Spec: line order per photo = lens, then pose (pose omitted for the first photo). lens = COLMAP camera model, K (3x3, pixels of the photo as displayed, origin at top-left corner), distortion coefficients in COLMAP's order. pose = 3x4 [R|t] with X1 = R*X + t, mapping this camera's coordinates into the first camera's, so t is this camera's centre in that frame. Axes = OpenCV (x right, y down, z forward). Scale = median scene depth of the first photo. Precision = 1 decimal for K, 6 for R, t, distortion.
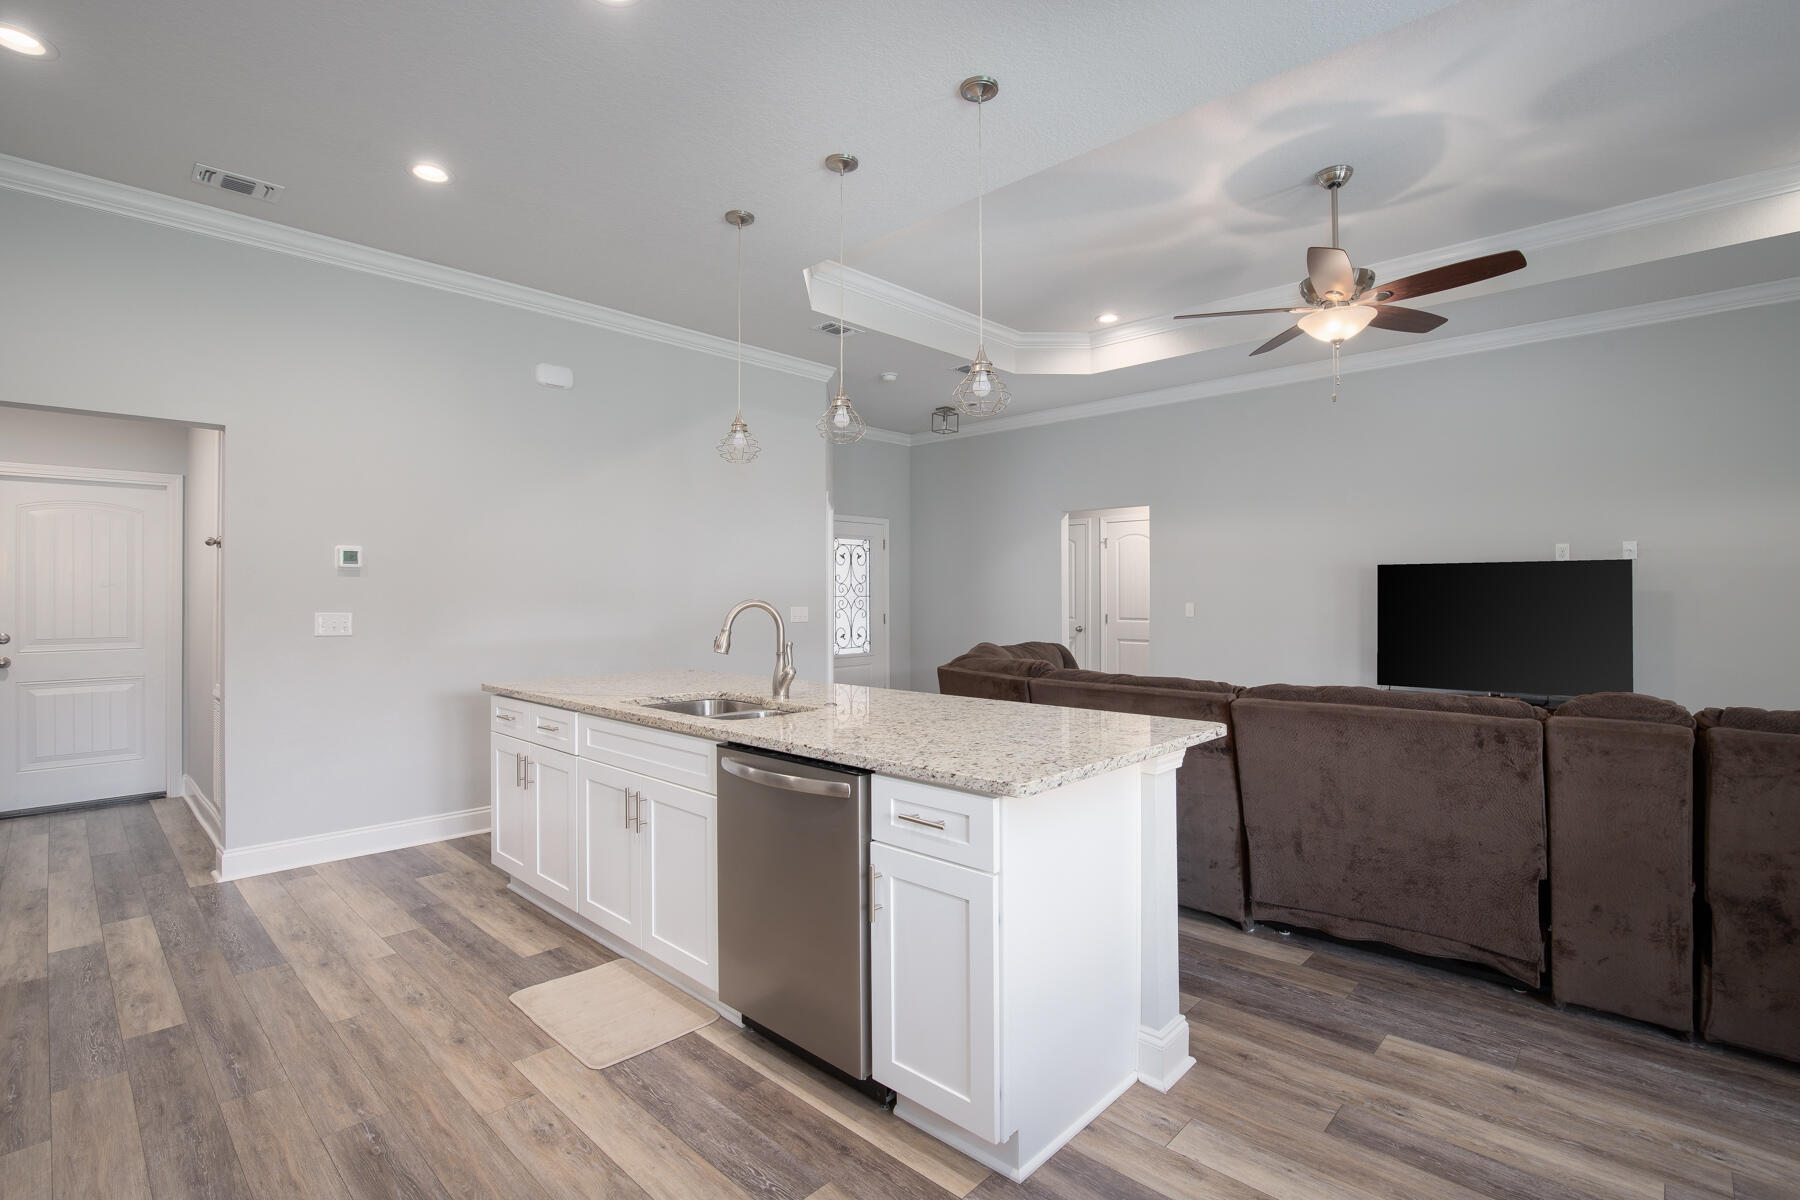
lens RADIAL K [[817.9, 0, 941.0], [0, 817.9, 596.4], [0, 0, 1]] dist [-0.043274, 0.009665]
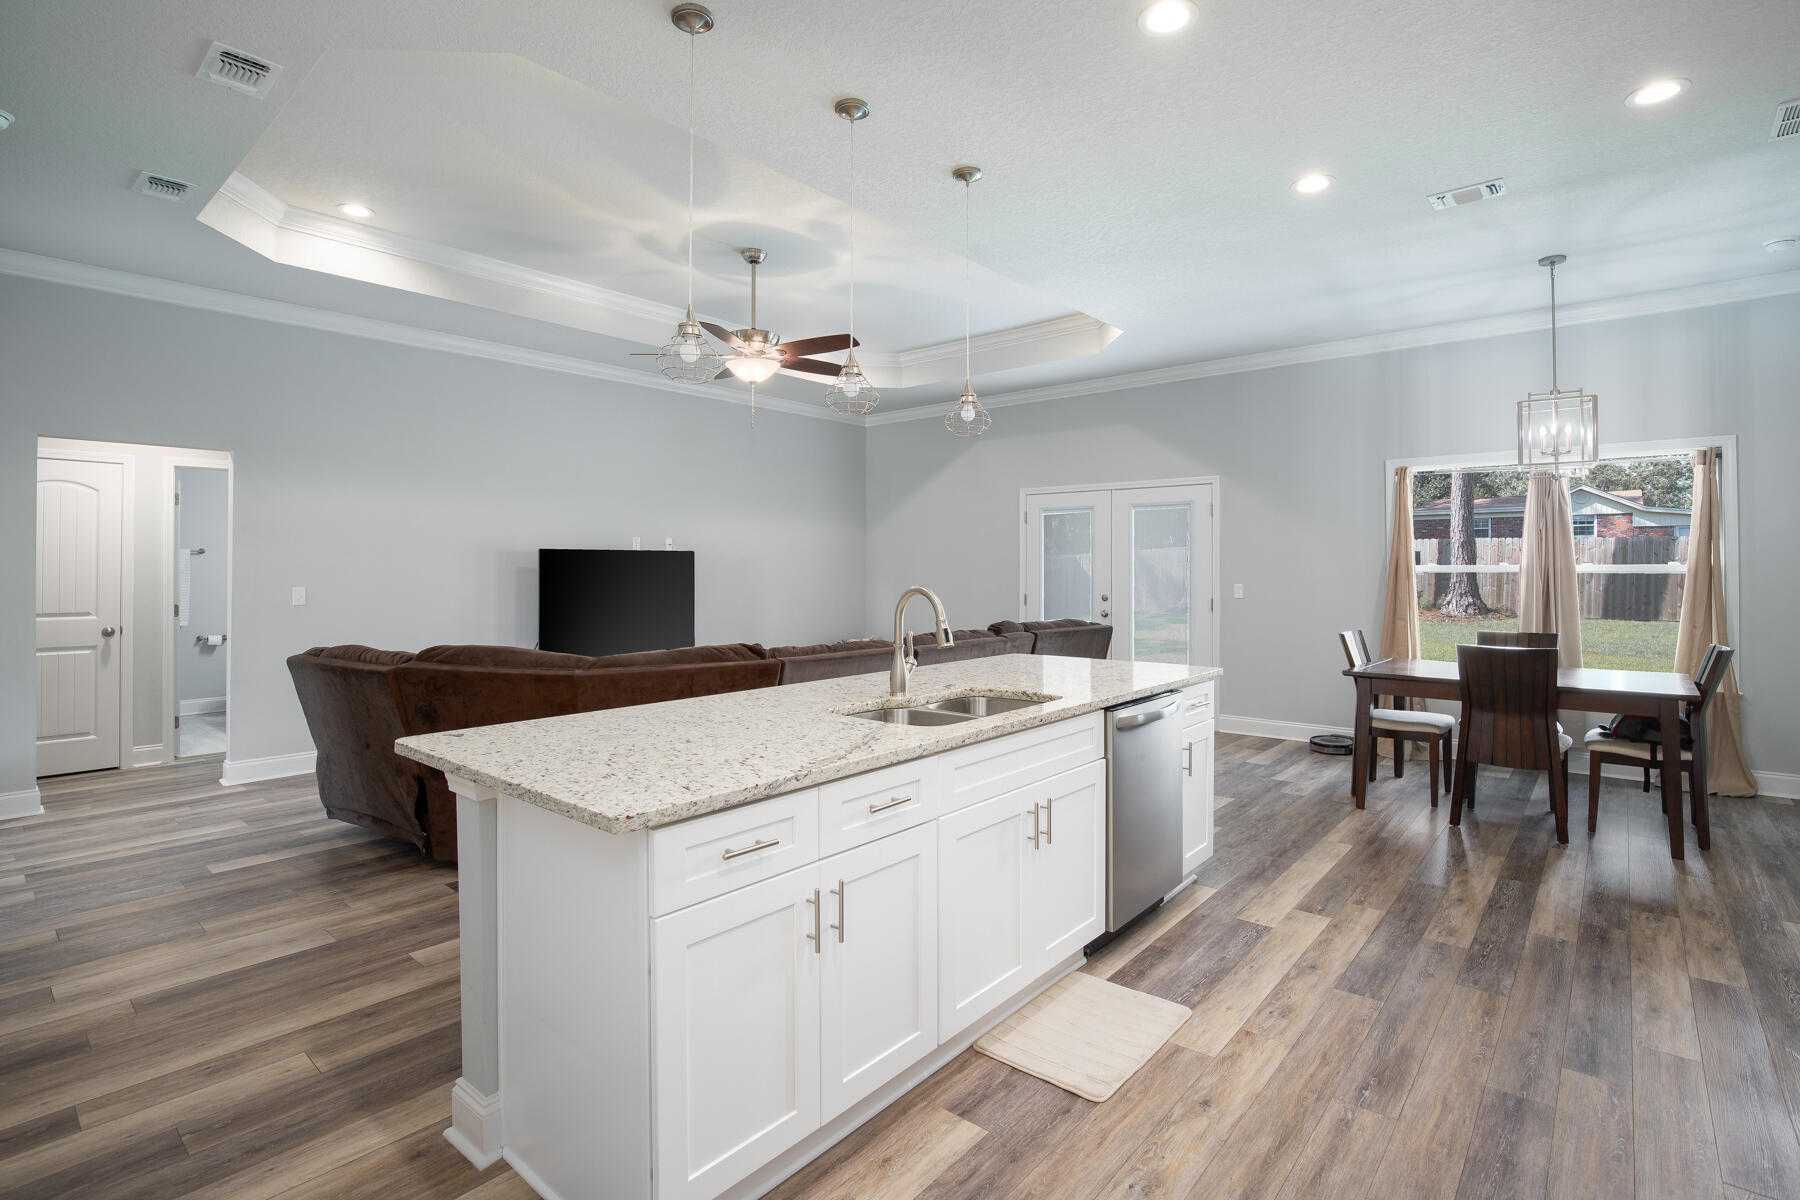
lens RADIAL K [[868.6, 0, 870.0], [0, 868.6, 563.1], [0, 0, 1]] dist [-0.041062, 0.009506]
pose [[0.000940, 0.010742, 0.999942, -1.109640], [-0.000697, 0.999942, -0.010742, -0.010774], [-0.999999, -0.000687, 0.000947, 0.989302]]
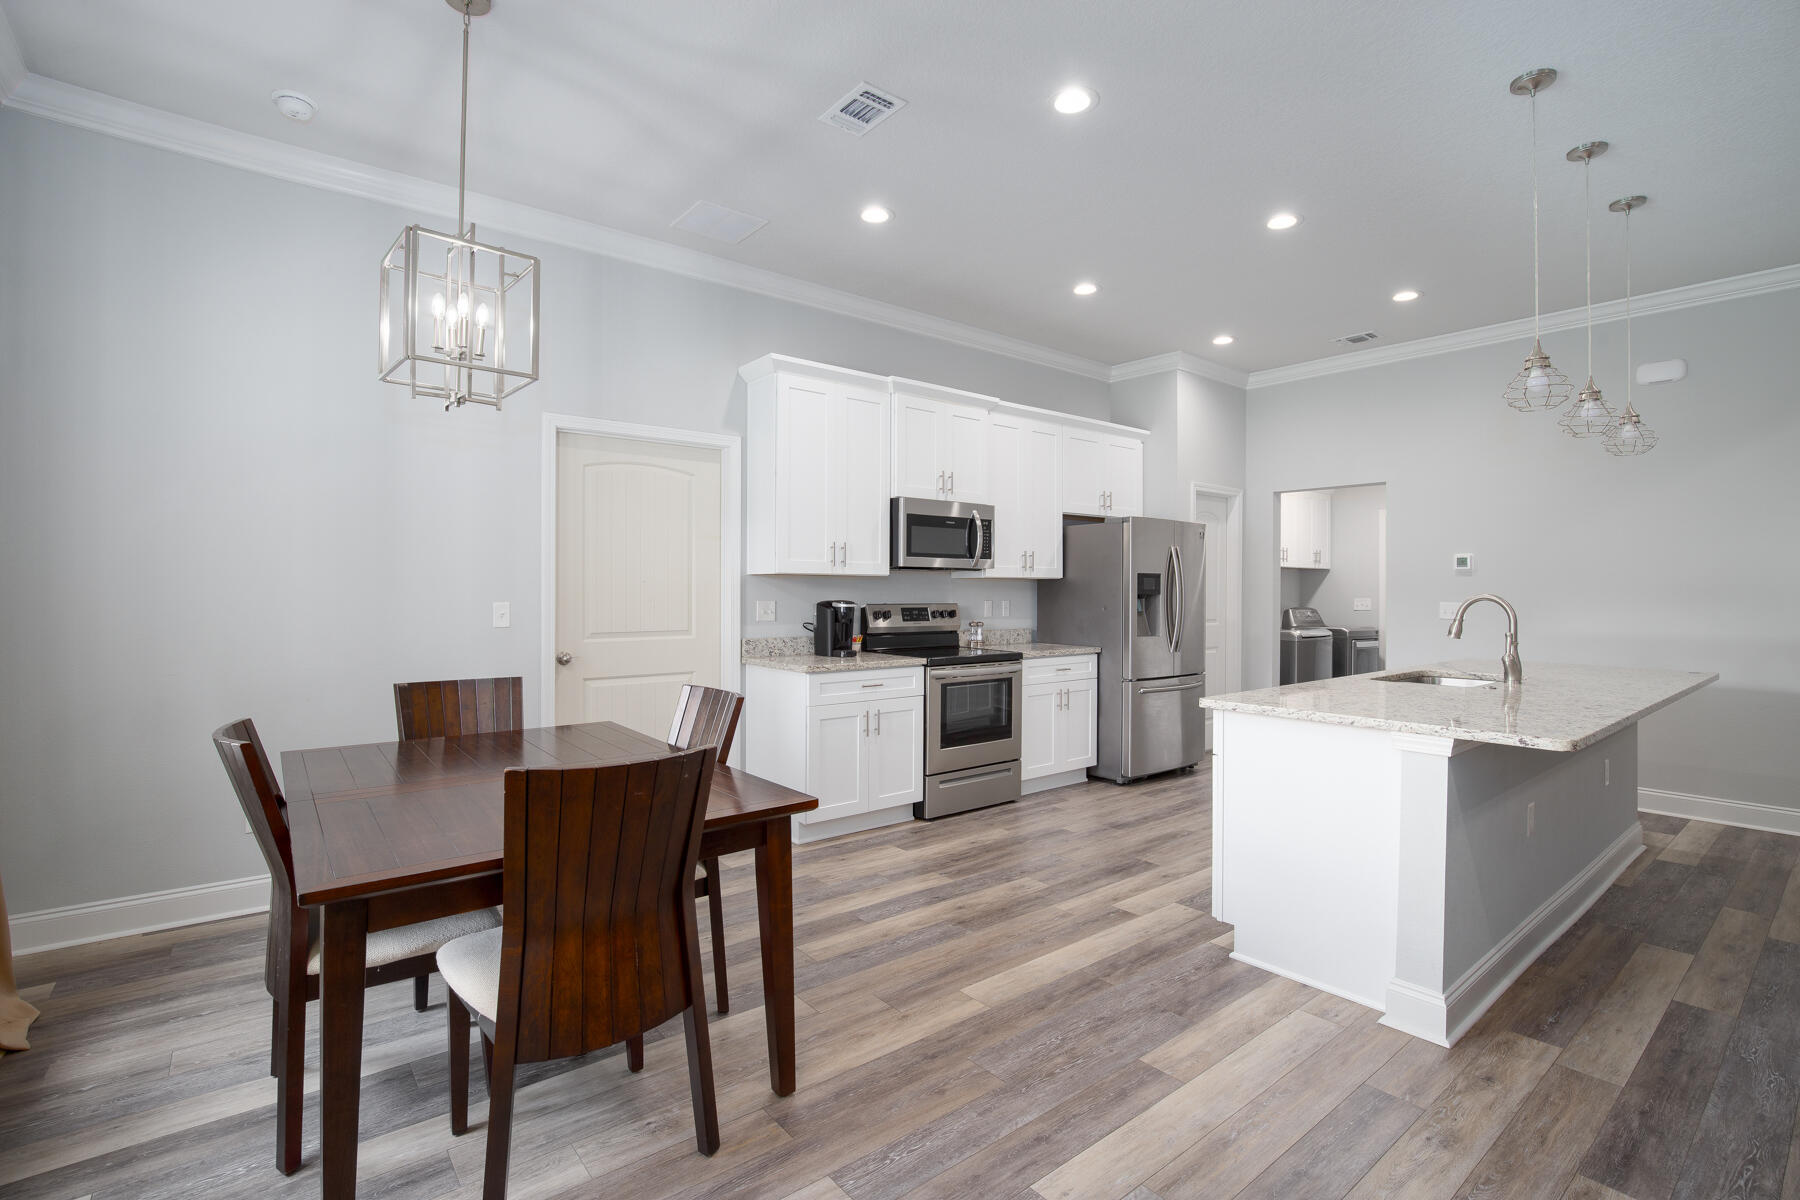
lens RADIAL K [[839.9, 0, 870.5], [0, 839.9, 588.9], [0, 0, 1]] dist [-0.025168, 0.000807]
pose [[-0.173030, 0.002021, -0.984914, 1.029767], [-0.004487, 0.999986, 0.002840, -0.004124], [0.984906, 0.004911, -0.173018, 0.314933]]
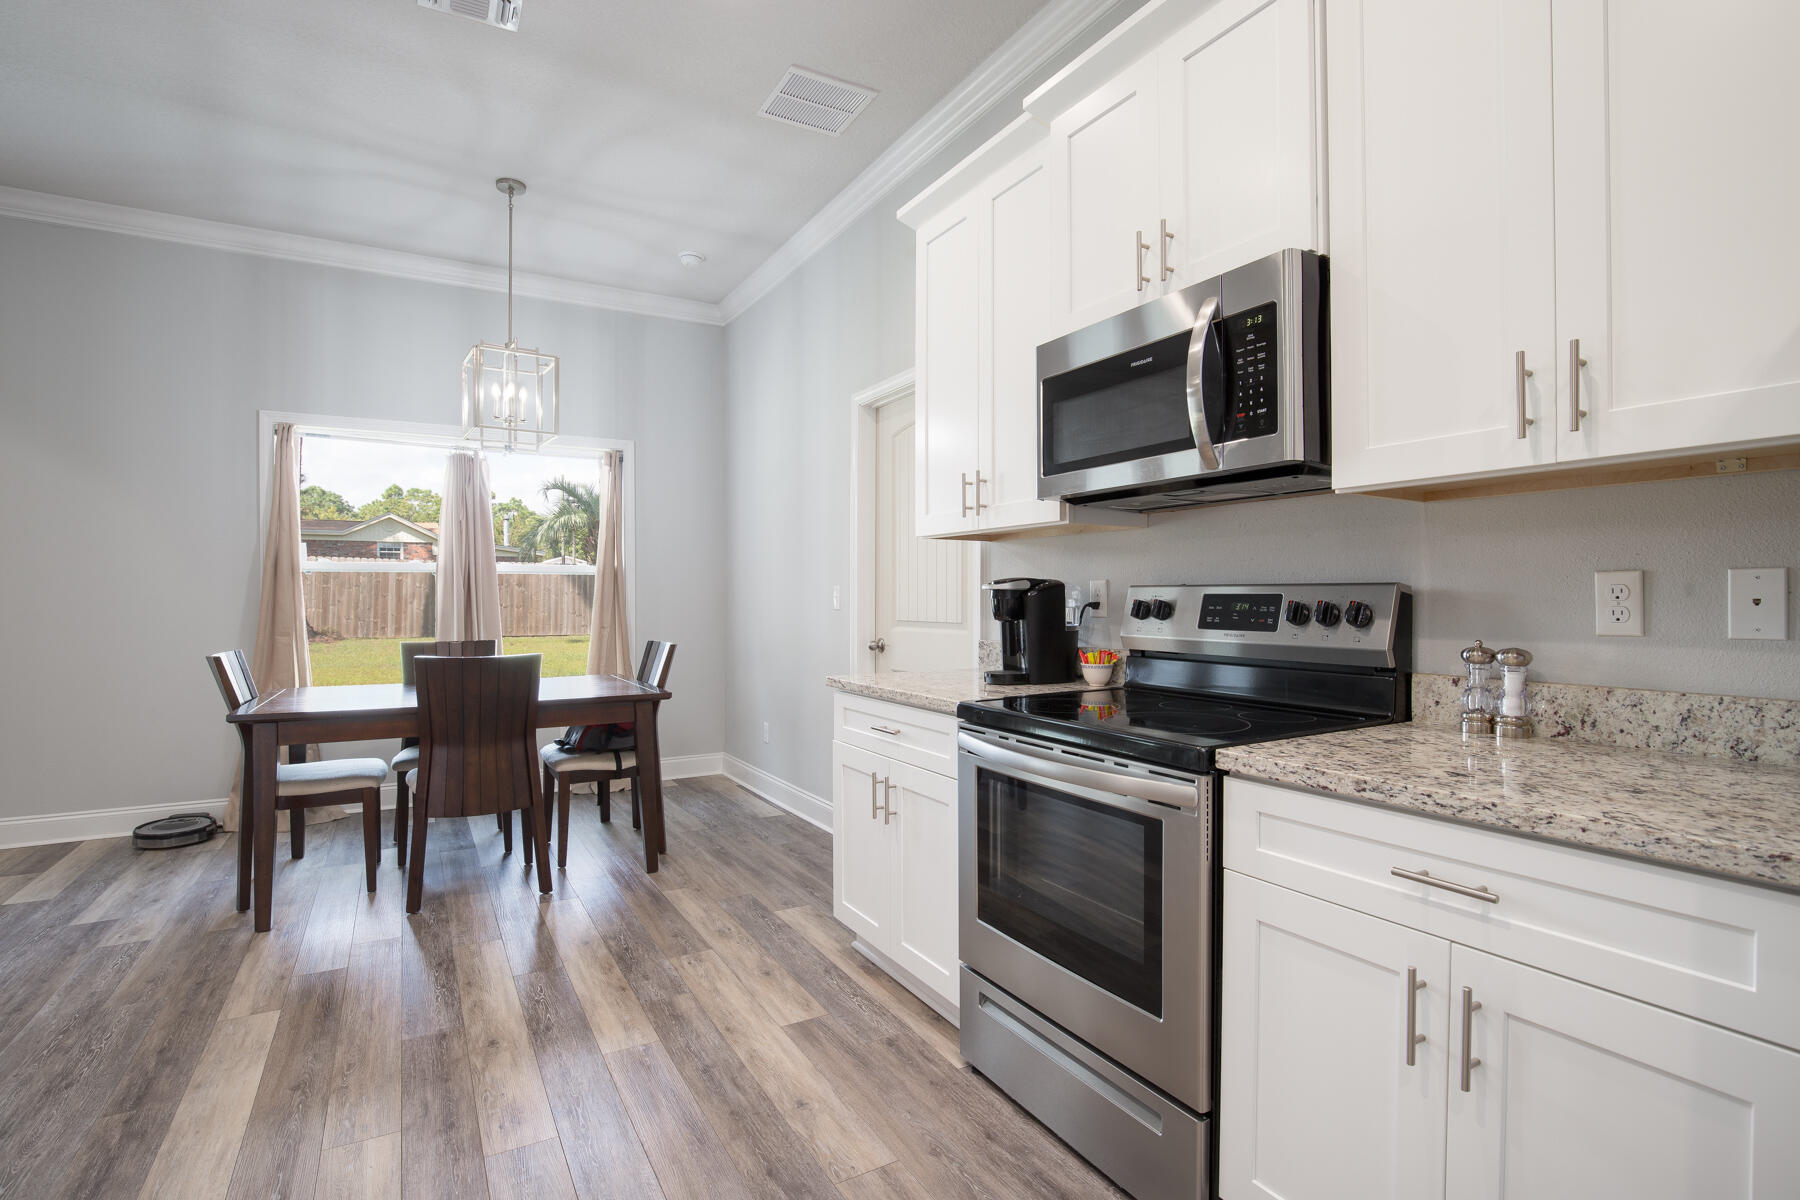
lens RADIAL K [[866.4, 0, 944.5], [0, 866.4, 601.2], [0, 0, 1]] dist [-0.040746, 0.009736]
pose [[-0.959615, 0.002222, 0.281307, -0.585827], [0.003524, 0.999985, 0.004125, 0.038991], [-0.281294, 0.004949, -0.959609, 0.807426]]
